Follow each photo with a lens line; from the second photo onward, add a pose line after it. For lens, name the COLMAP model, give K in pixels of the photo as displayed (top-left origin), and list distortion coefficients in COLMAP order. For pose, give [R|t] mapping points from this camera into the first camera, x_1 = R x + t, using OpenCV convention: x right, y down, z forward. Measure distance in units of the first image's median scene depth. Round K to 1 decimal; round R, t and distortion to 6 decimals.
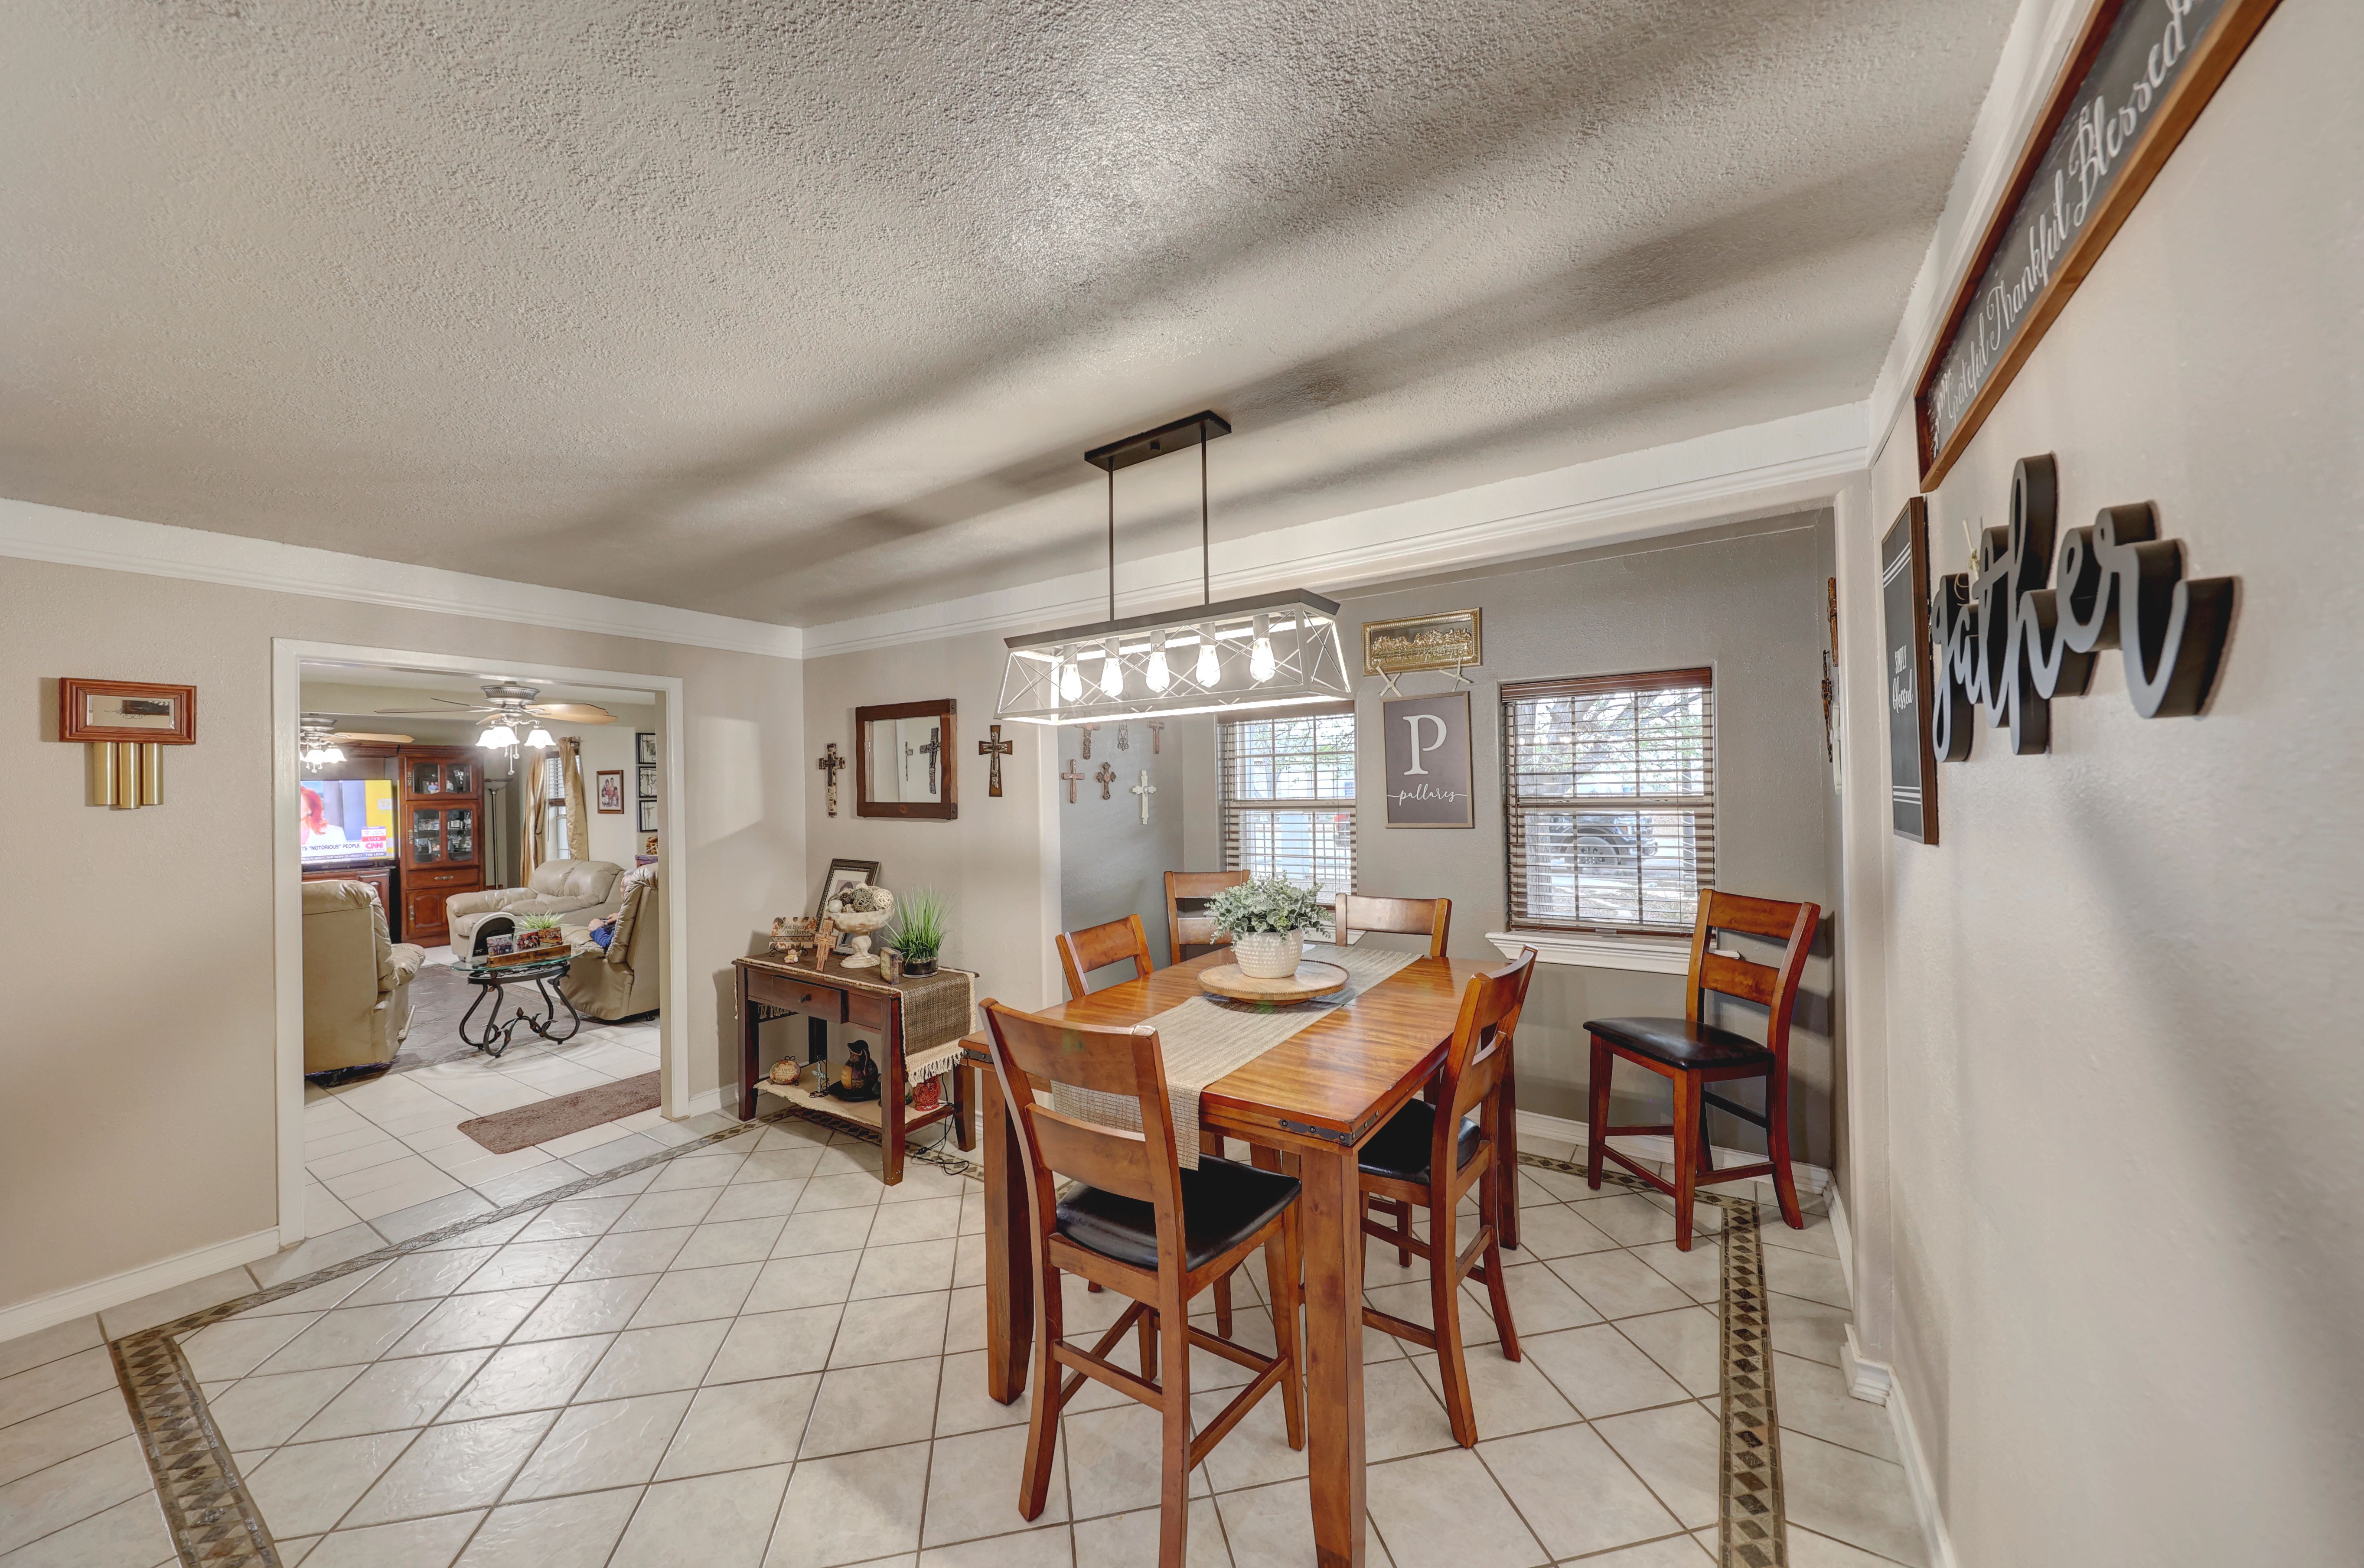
lens RADIAL K [[826.1, 0, 1183.3], [0, 826.1, 783.4], [0, 0, 1]] dist [-0.005641, -0.000051]
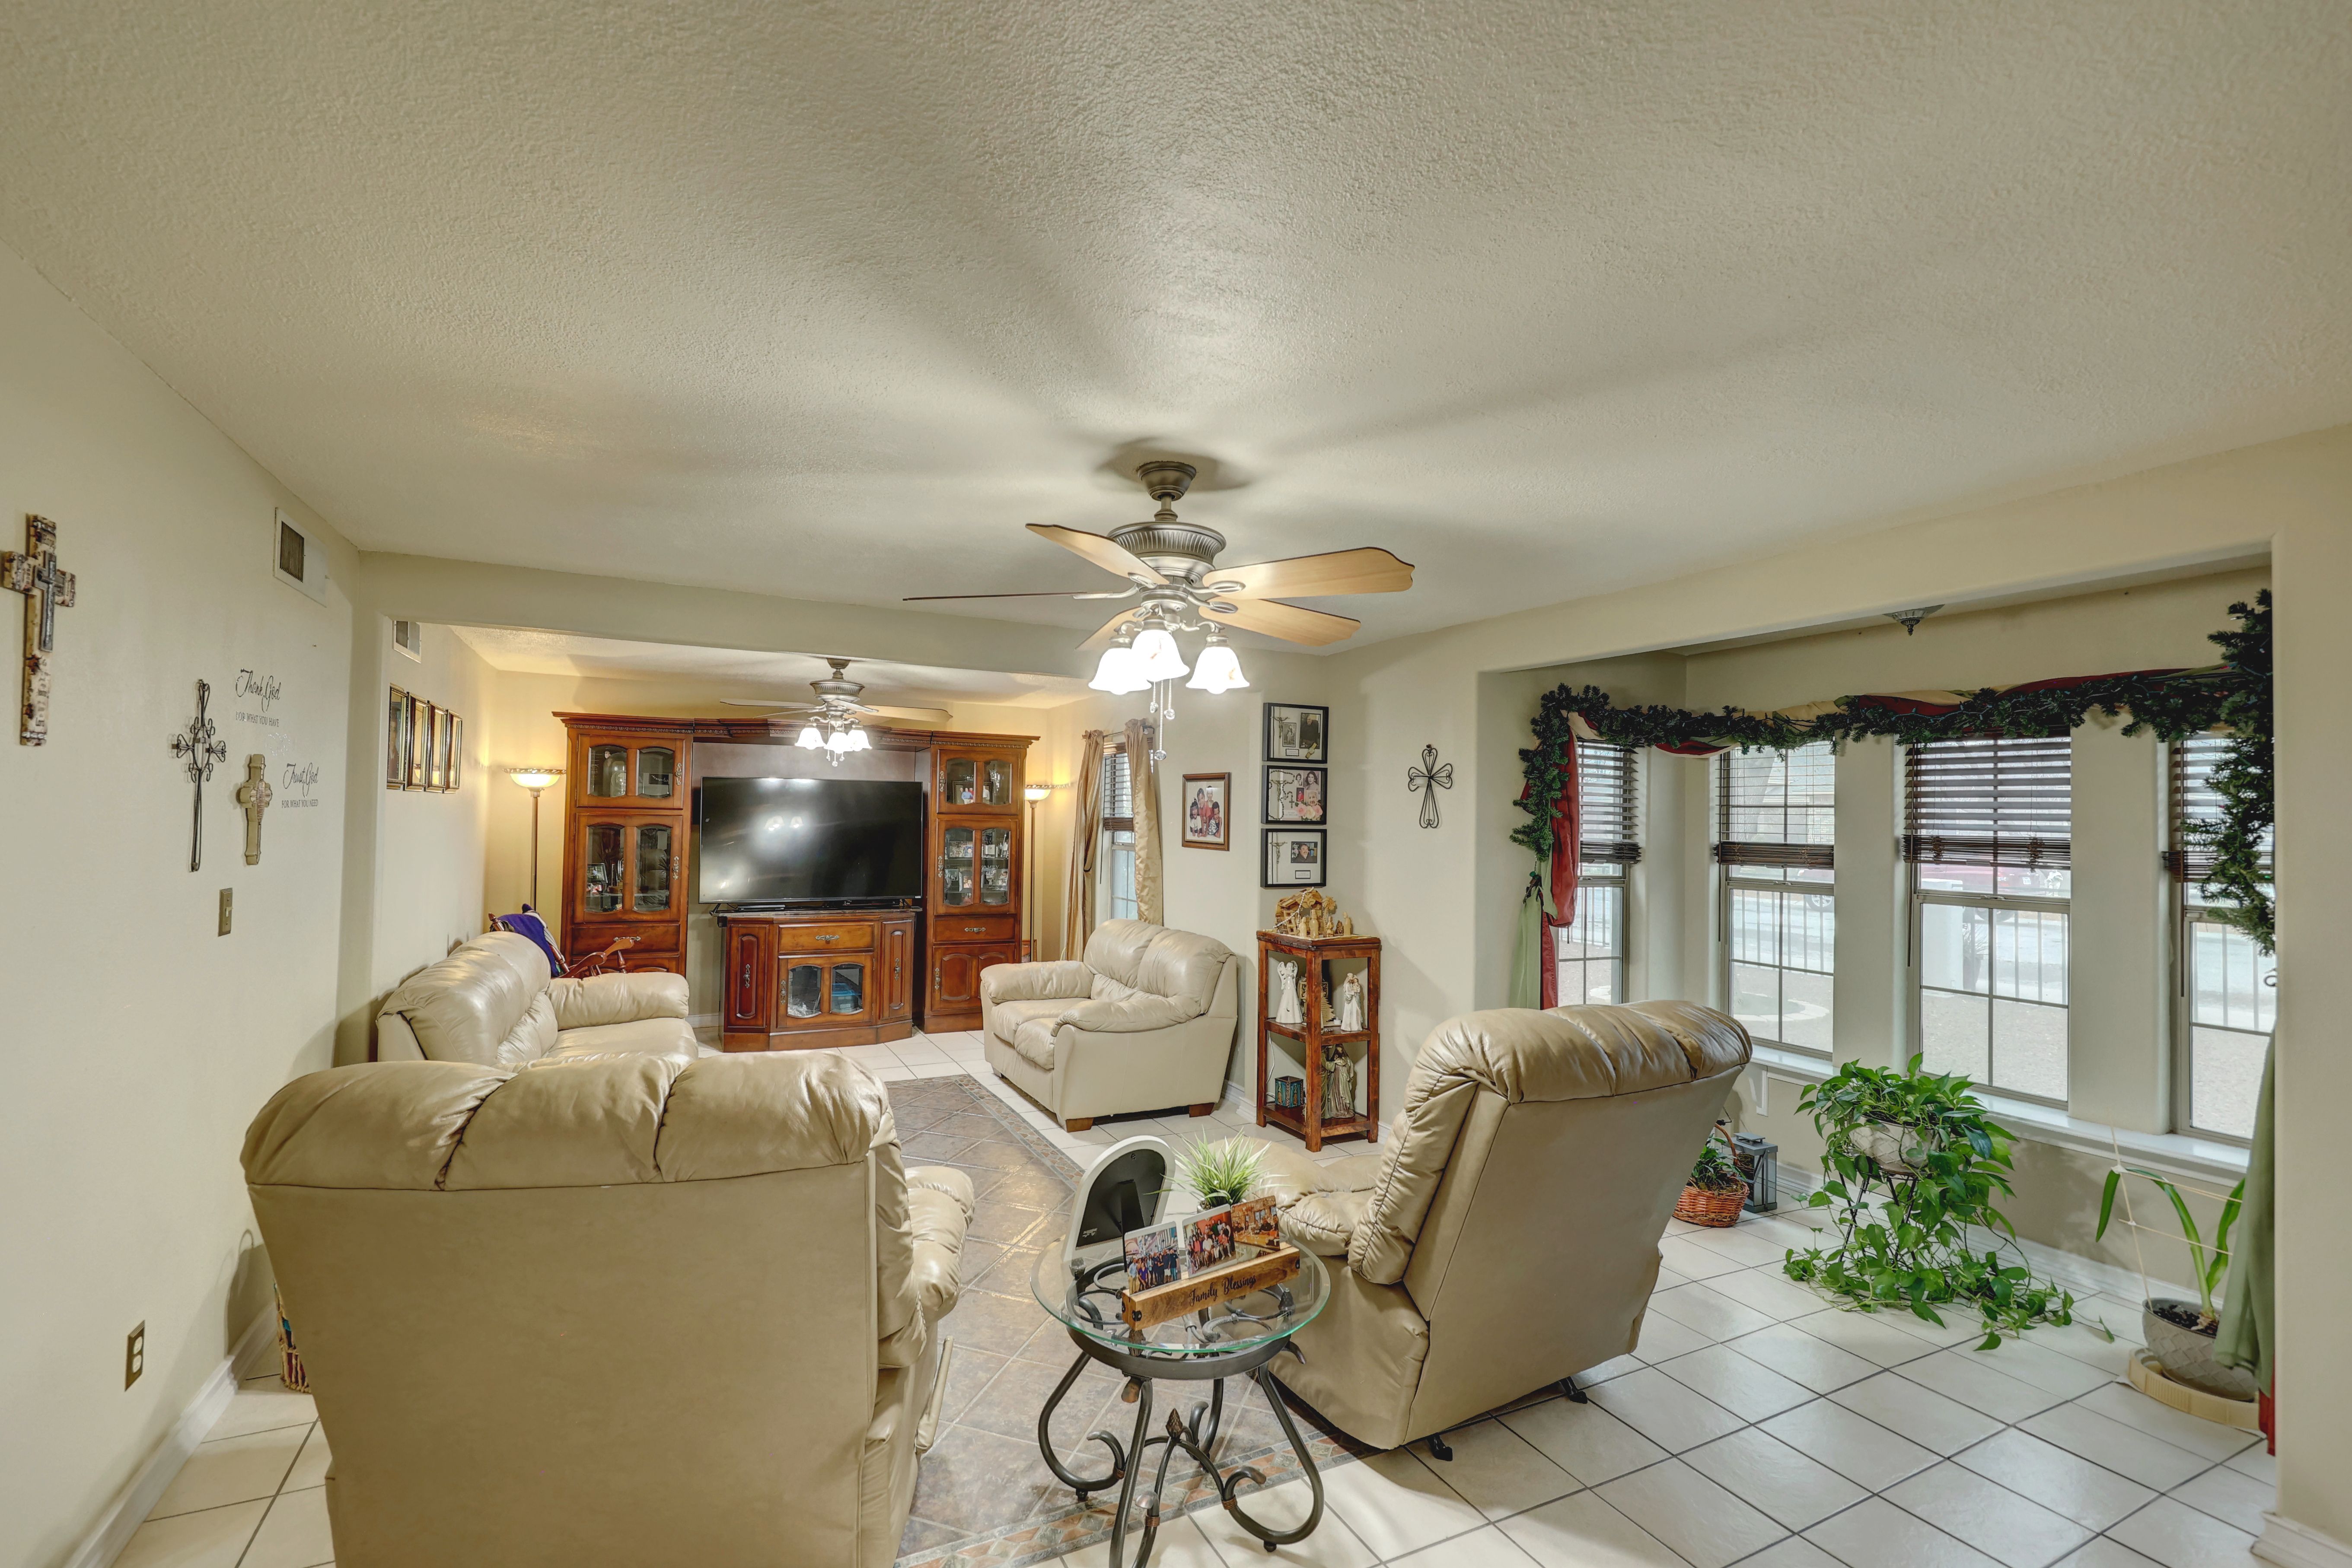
lens RADIAL K [[1014.3, 0, 1167.7], [0, 1014.3, 798.8], [0, 0, 1]] dist [0.004830, -0.000684]
pose [[0.863932, 0.028682, -0.502791, -0.357827], [-0.035900, 0.999344, -0.004678, 0.006028], [0.502327, 0.022092, 0.864395, 0.368059]]
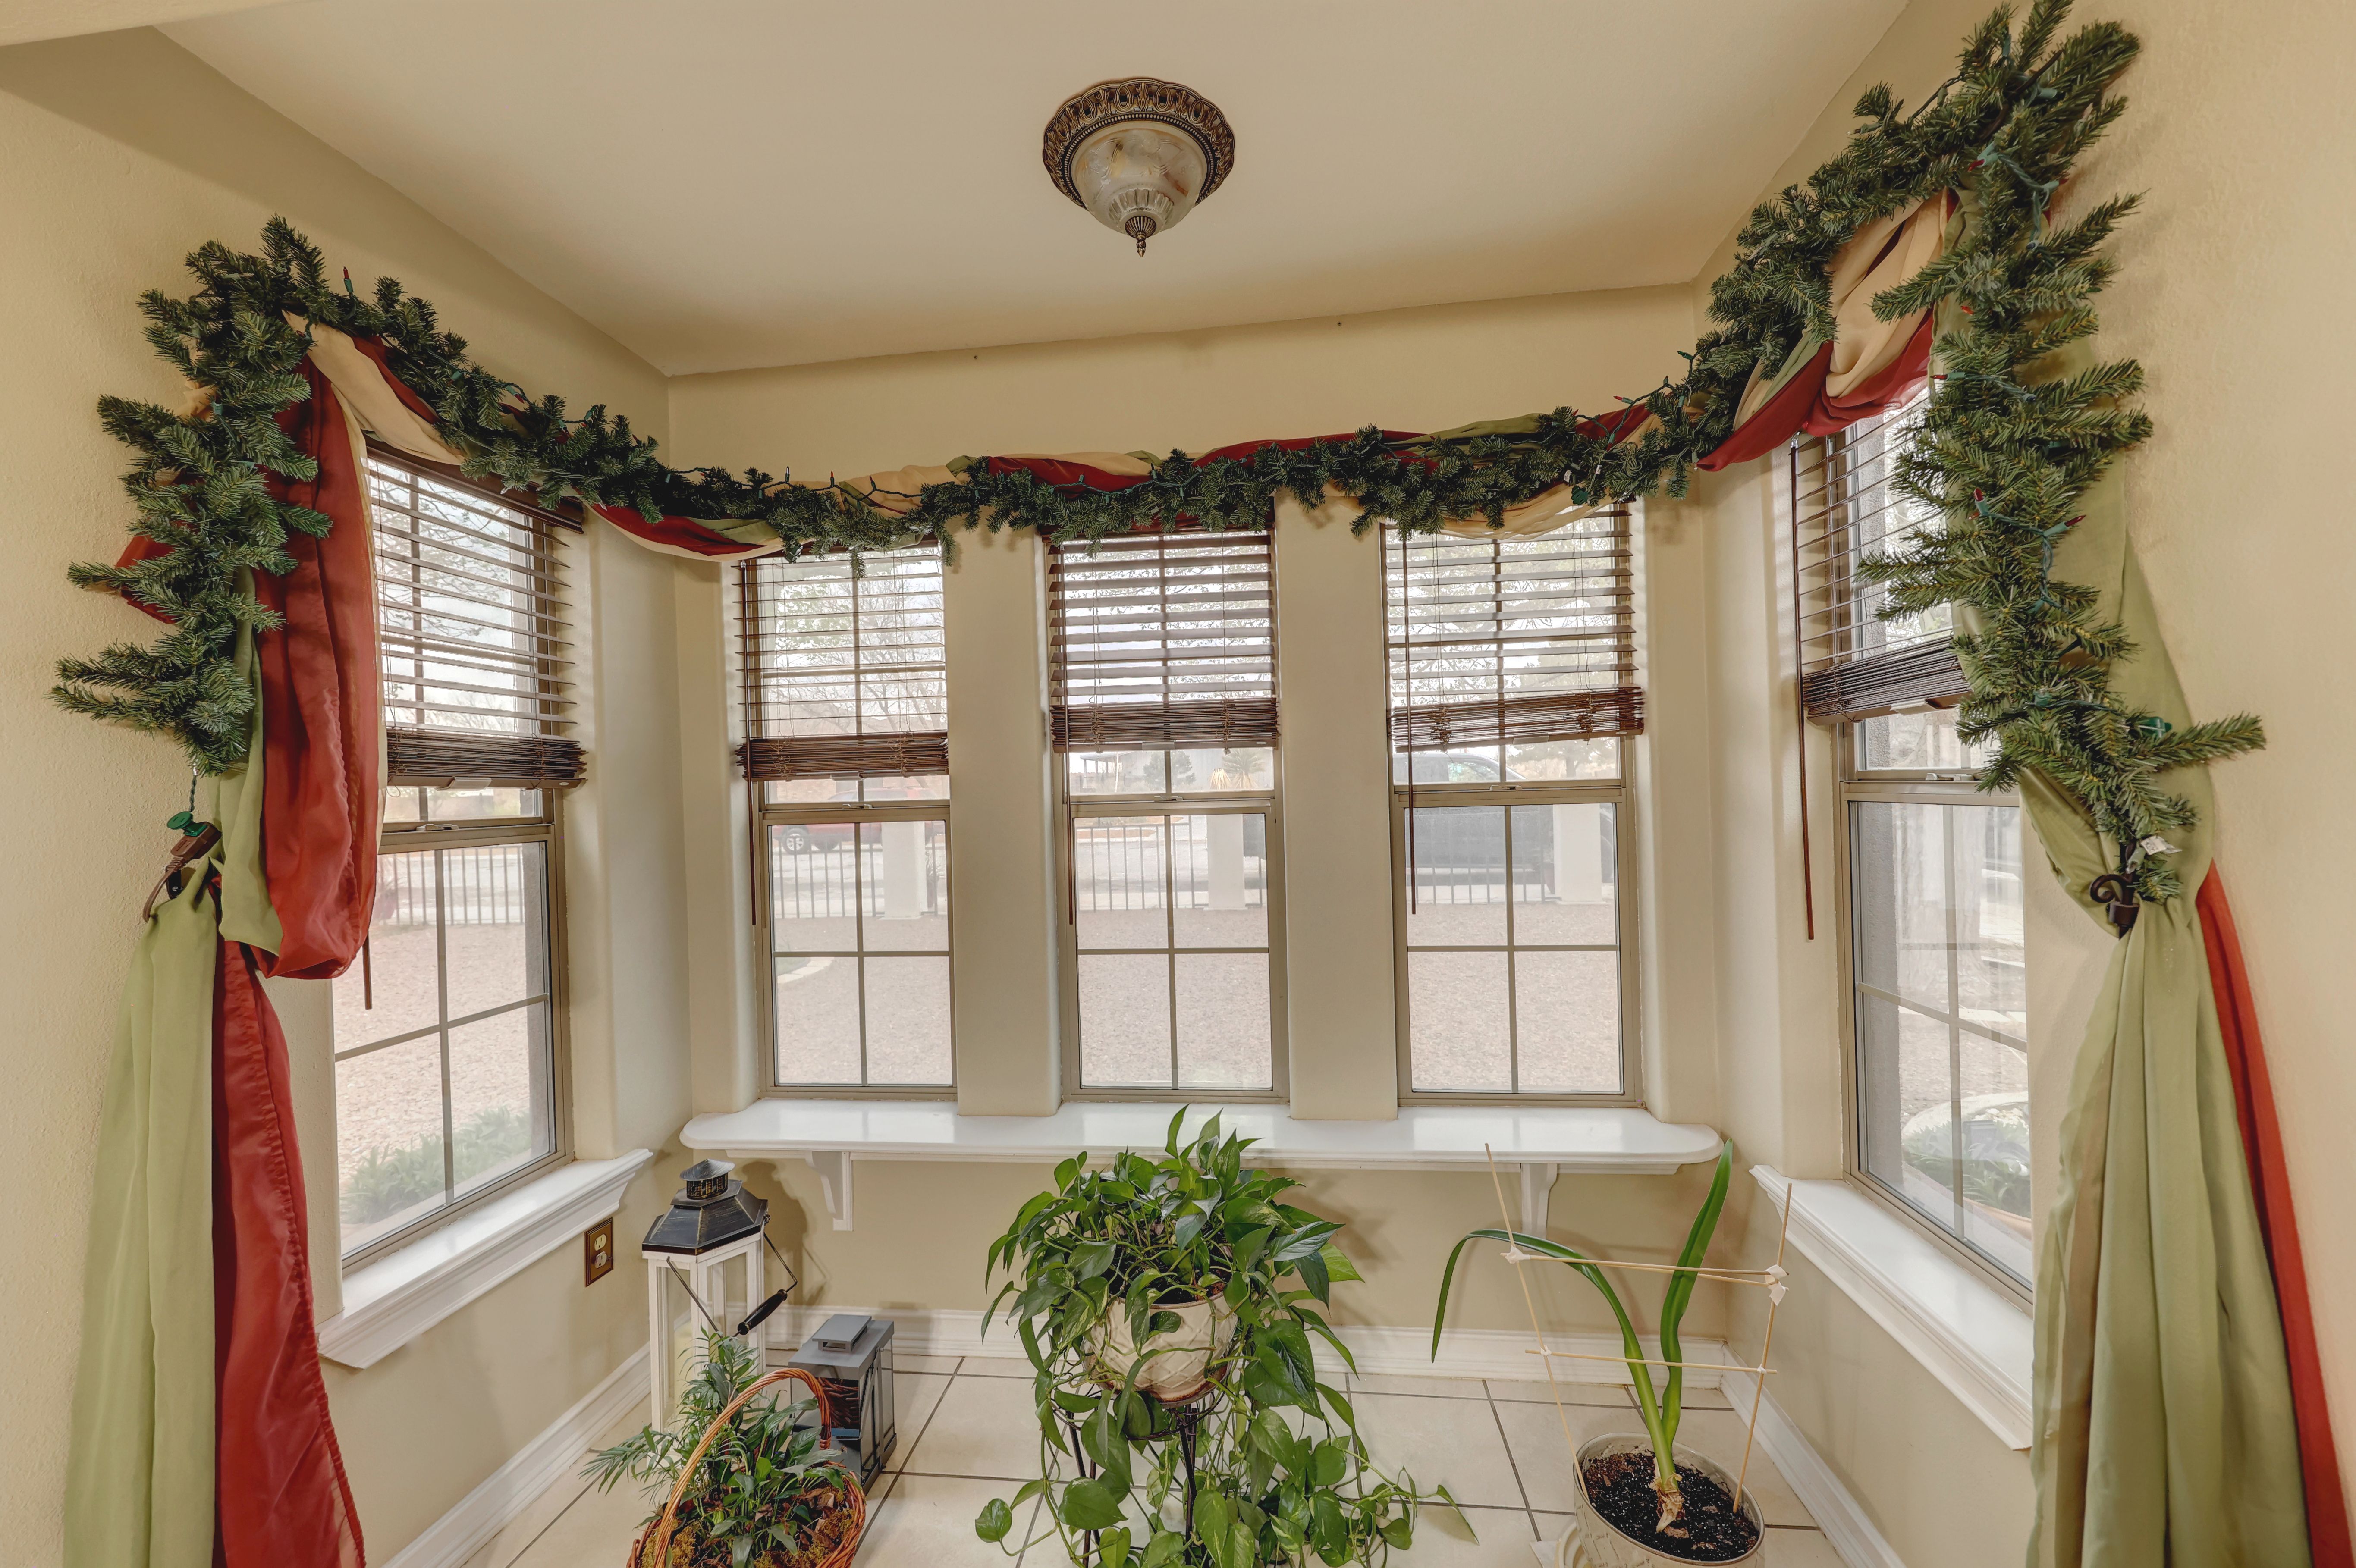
lens RADIAL K [[916.0, 0, 1180.3], [0, 916.0, 782.6], [0, 0, 1]] dist [-0.002785, -0.000357]
pose [[0.898822, -0.006826, 0.438261, -0.380132], [0.008652, 0.999960, -0.002171, 0.031711], [-0.438229, 0.005743, 0.898845, 0.725007]]
